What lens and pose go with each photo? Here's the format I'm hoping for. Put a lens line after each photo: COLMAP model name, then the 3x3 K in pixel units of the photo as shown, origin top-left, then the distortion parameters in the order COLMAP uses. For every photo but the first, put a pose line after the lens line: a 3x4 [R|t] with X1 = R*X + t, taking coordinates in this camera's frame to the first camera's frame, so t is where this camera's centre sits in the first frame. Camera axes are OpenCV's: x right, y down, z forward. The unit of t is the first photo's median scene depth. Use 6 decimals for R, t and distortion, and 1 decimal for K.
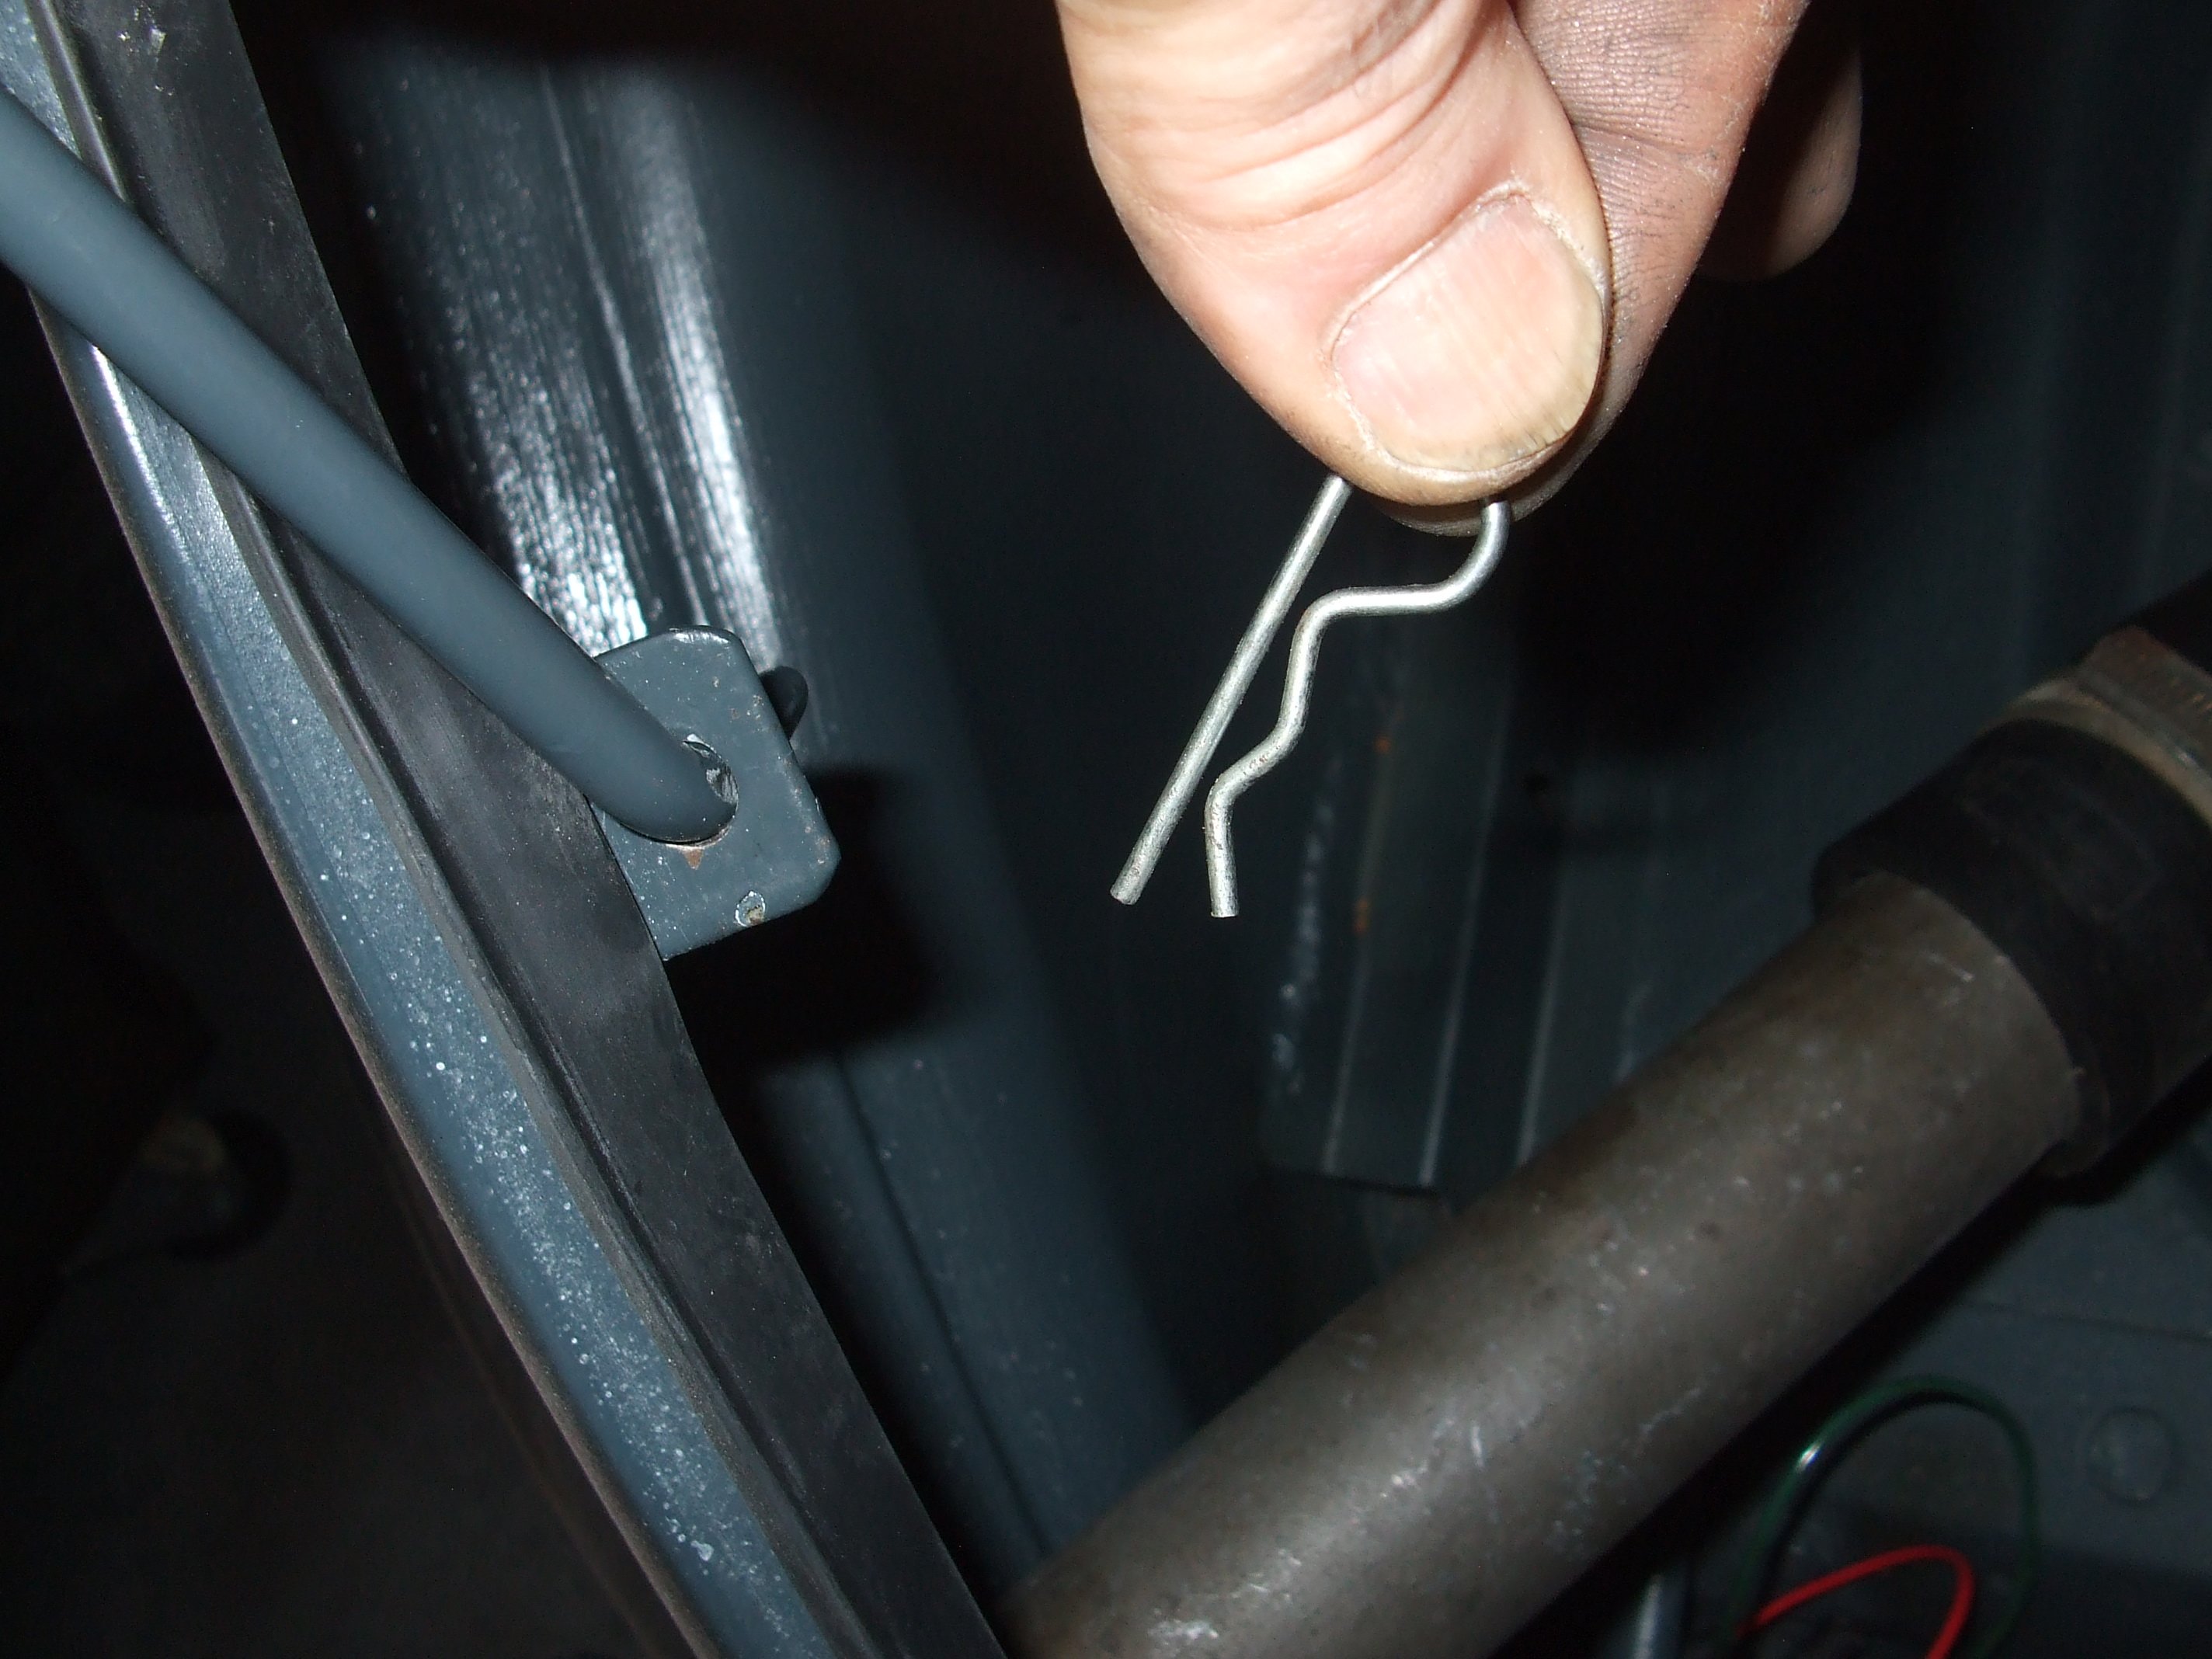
lens RADIAL K [[2567.4, 0, 1106.4], [0, 2567.4, 828.5], [0, 0, 1]] dist [-0.035996, 0.000000]
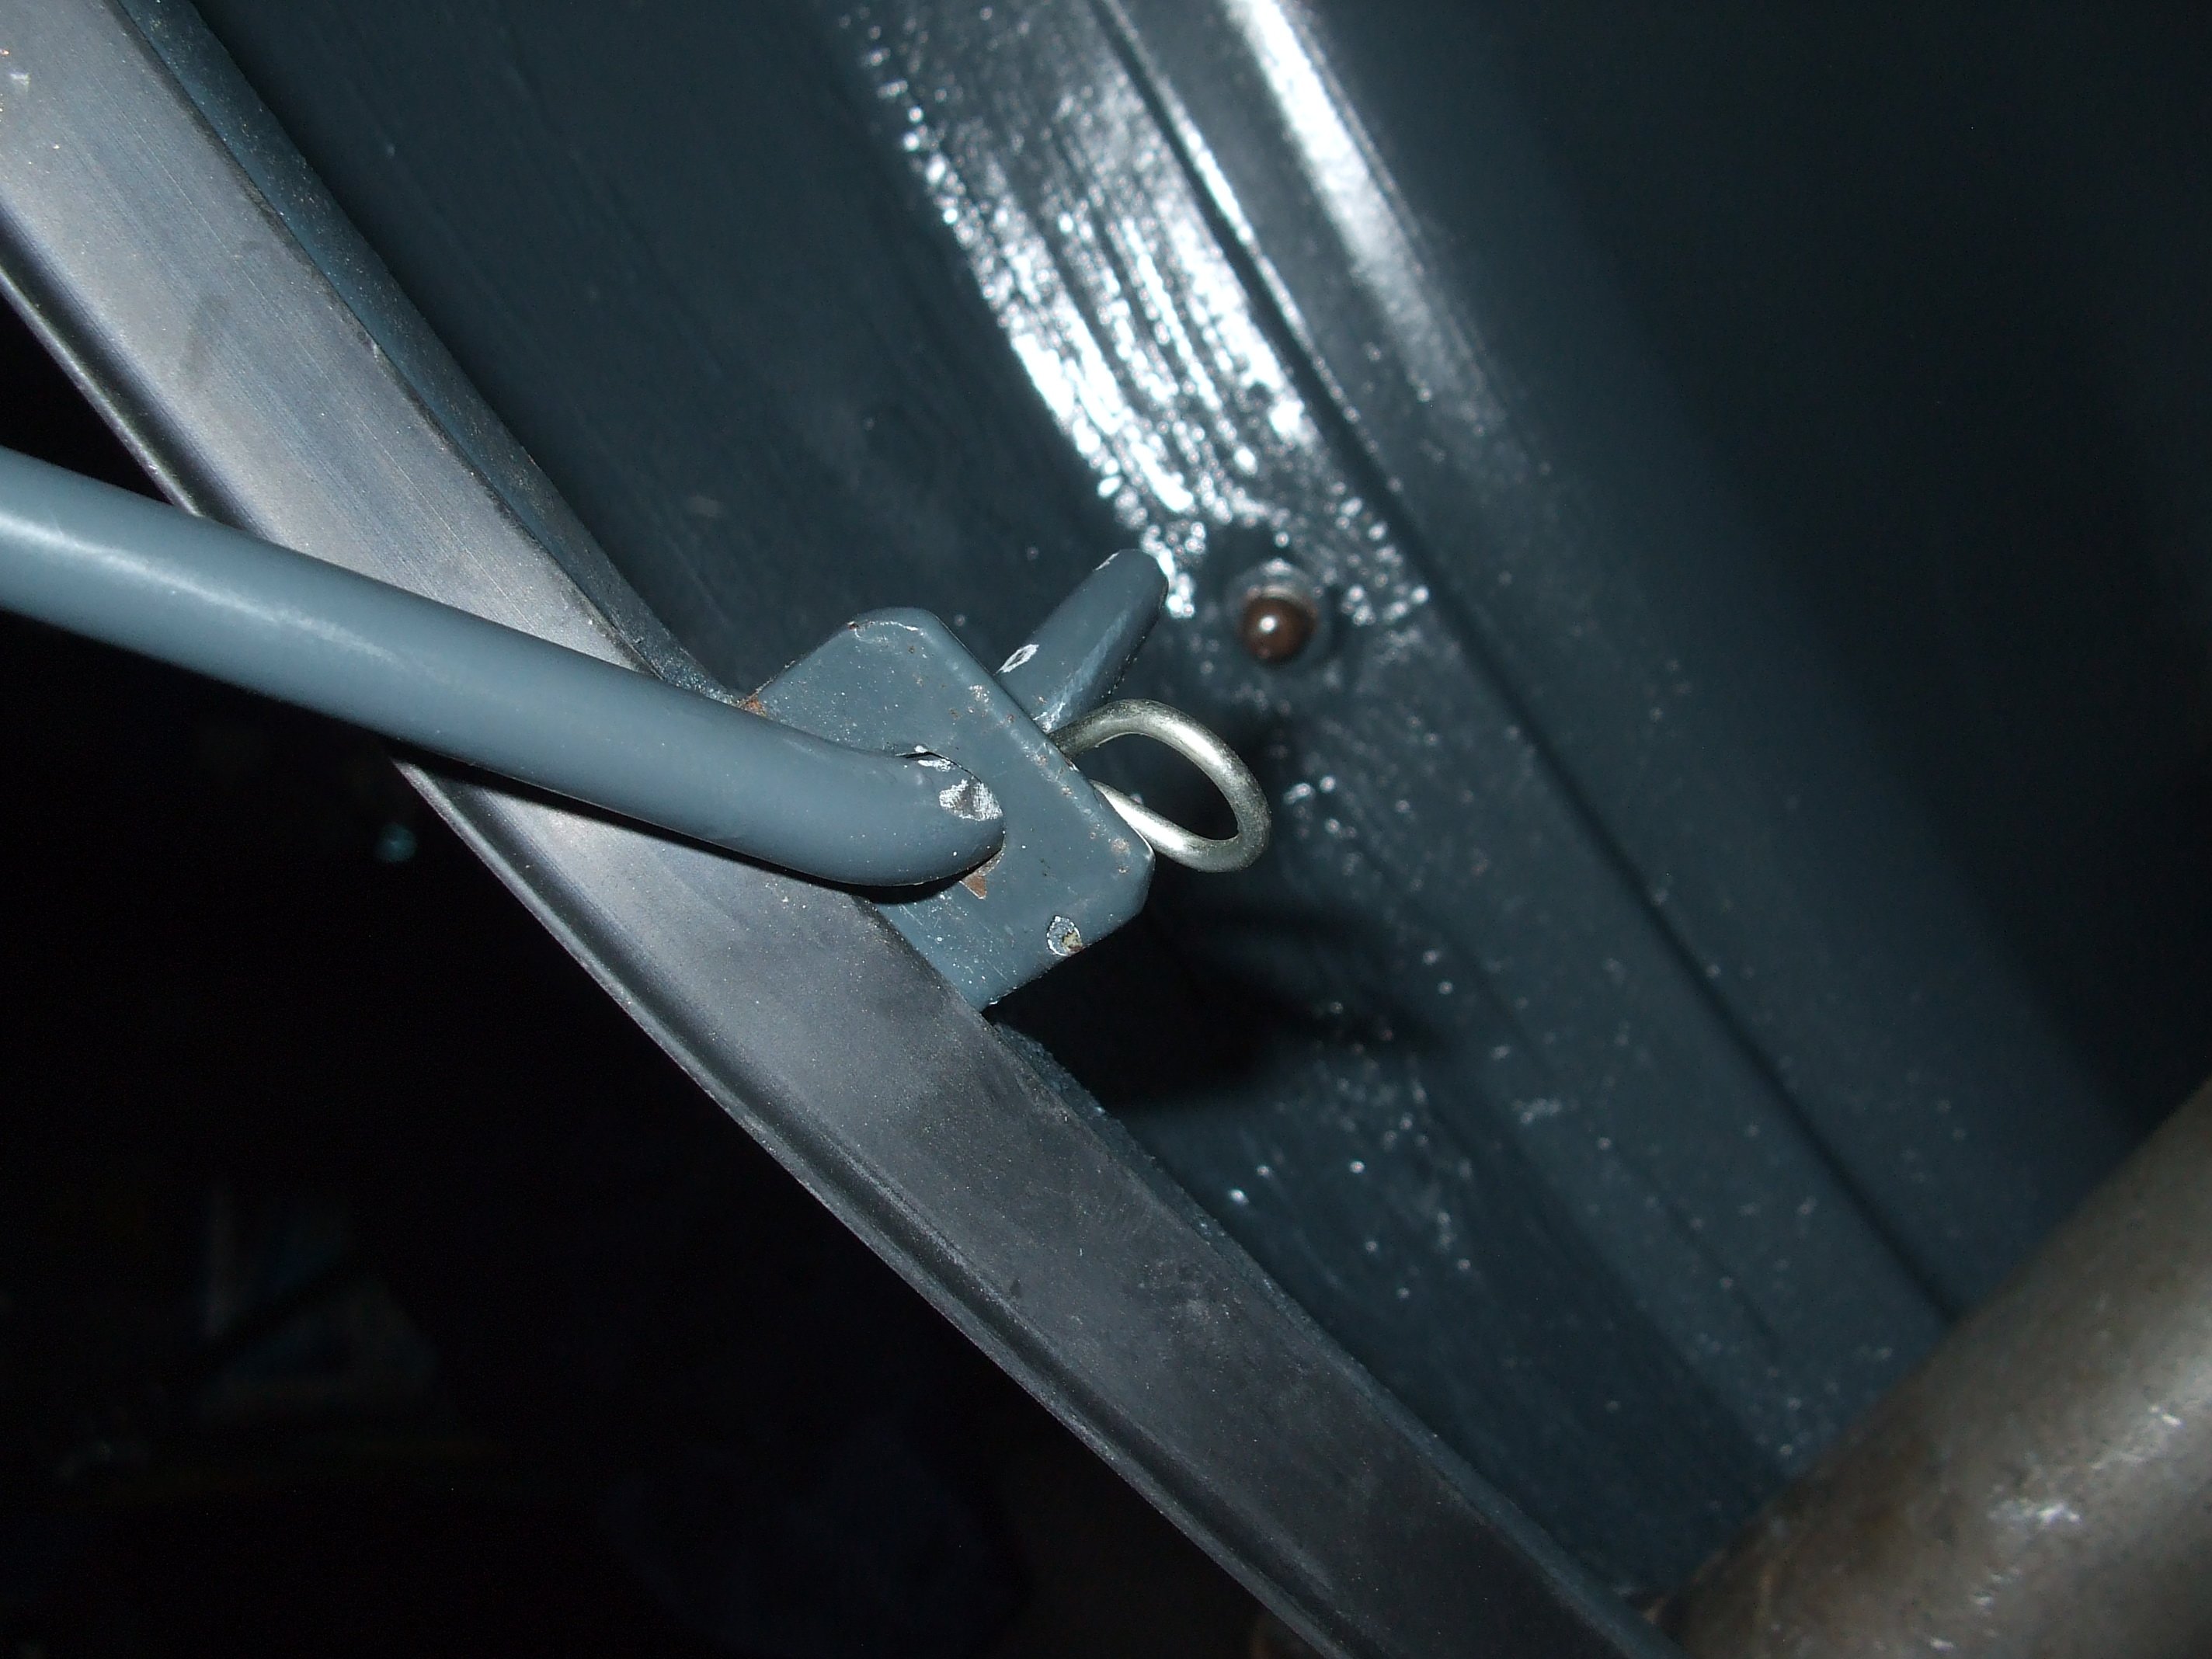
lens RADIAL K [[2567.4, 0, 1107.2], [0, 2567.4, 830.9], [0, 0, 1]] dist [-0.035996, 0.000000]
pose [[0.890370, -0.142652, -0.432310, 0.146634], [0.230296, 0.960301, 0.157432, -0.081760], [0.392690, -0.239732, 0.887876, 0.232553]]
